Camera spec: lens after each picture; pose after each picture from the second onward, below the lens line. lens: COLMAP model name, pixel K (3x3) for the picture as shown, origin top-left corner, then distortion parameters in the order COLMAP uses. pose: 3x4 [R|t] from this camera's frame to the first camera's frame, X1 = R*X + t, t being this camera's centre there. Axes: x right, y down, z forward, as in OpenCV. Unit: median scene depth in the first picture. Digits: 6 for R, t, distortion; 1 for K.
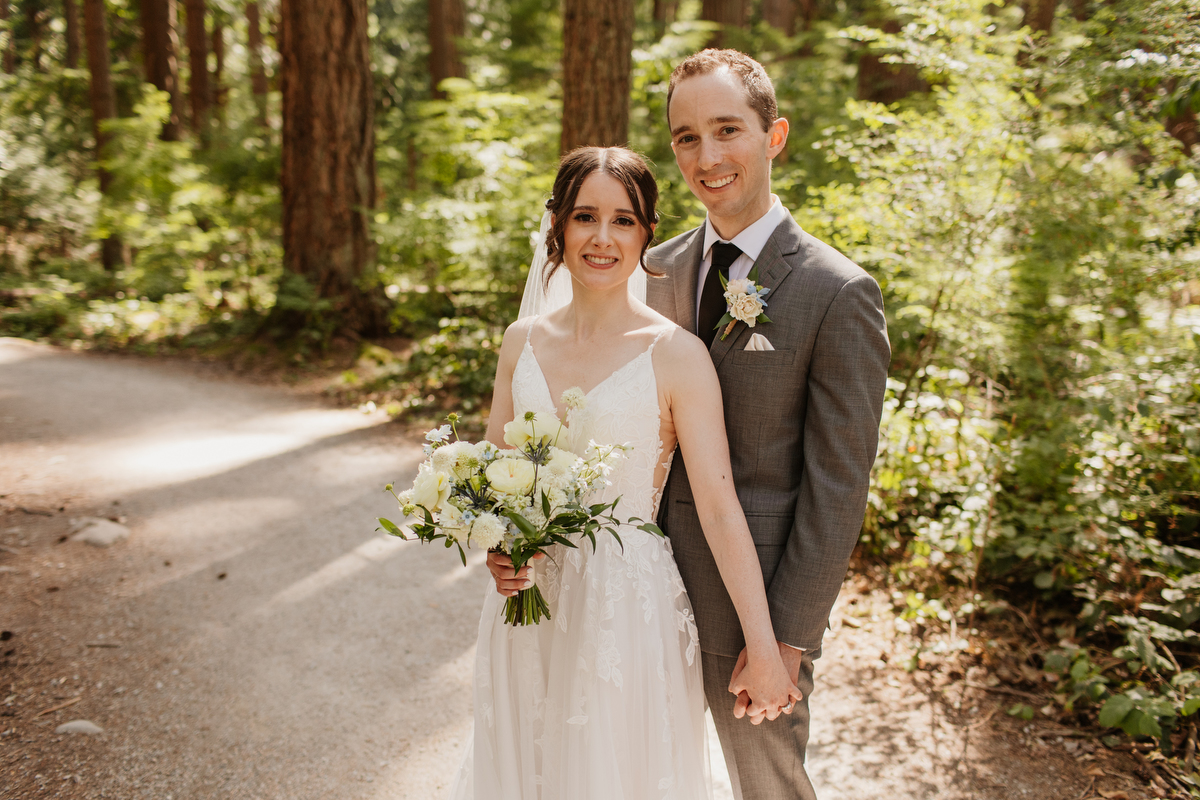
lens RADIAL K [[1149.4, 0, 612.5], [0, 1149.4, 395.9], [0, 0, 1]] dist [-0.004988, 0.007889]
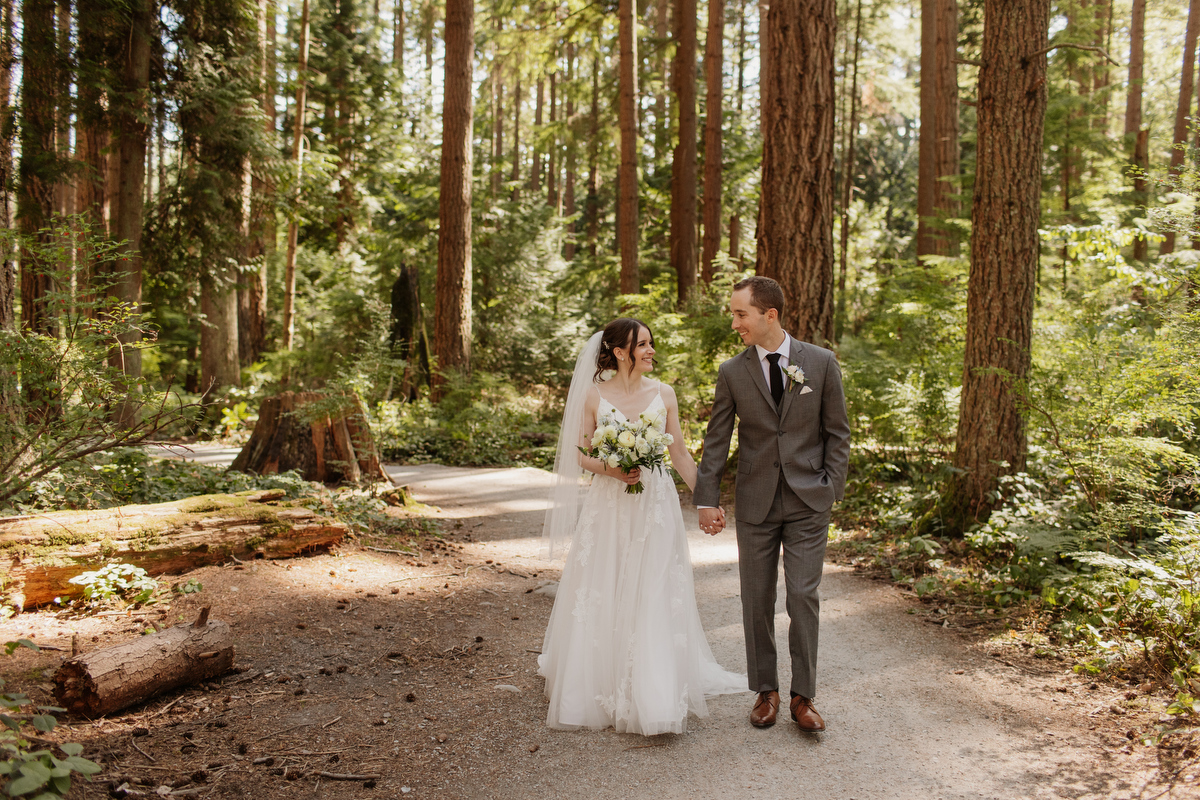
lens RADIAL K [[1125.8, 0, 613.5], [0, 1125.8, 393.2], [0, 0, 1]] dist [0.001906, -0.003816]
pose [[0.908040, 0.021394, -0.418337, 0.158597], [-0.082848, 0.988139, -0.129296, 0.053409], [0.410609, 0.152065, 0.899042, -0.189066]]
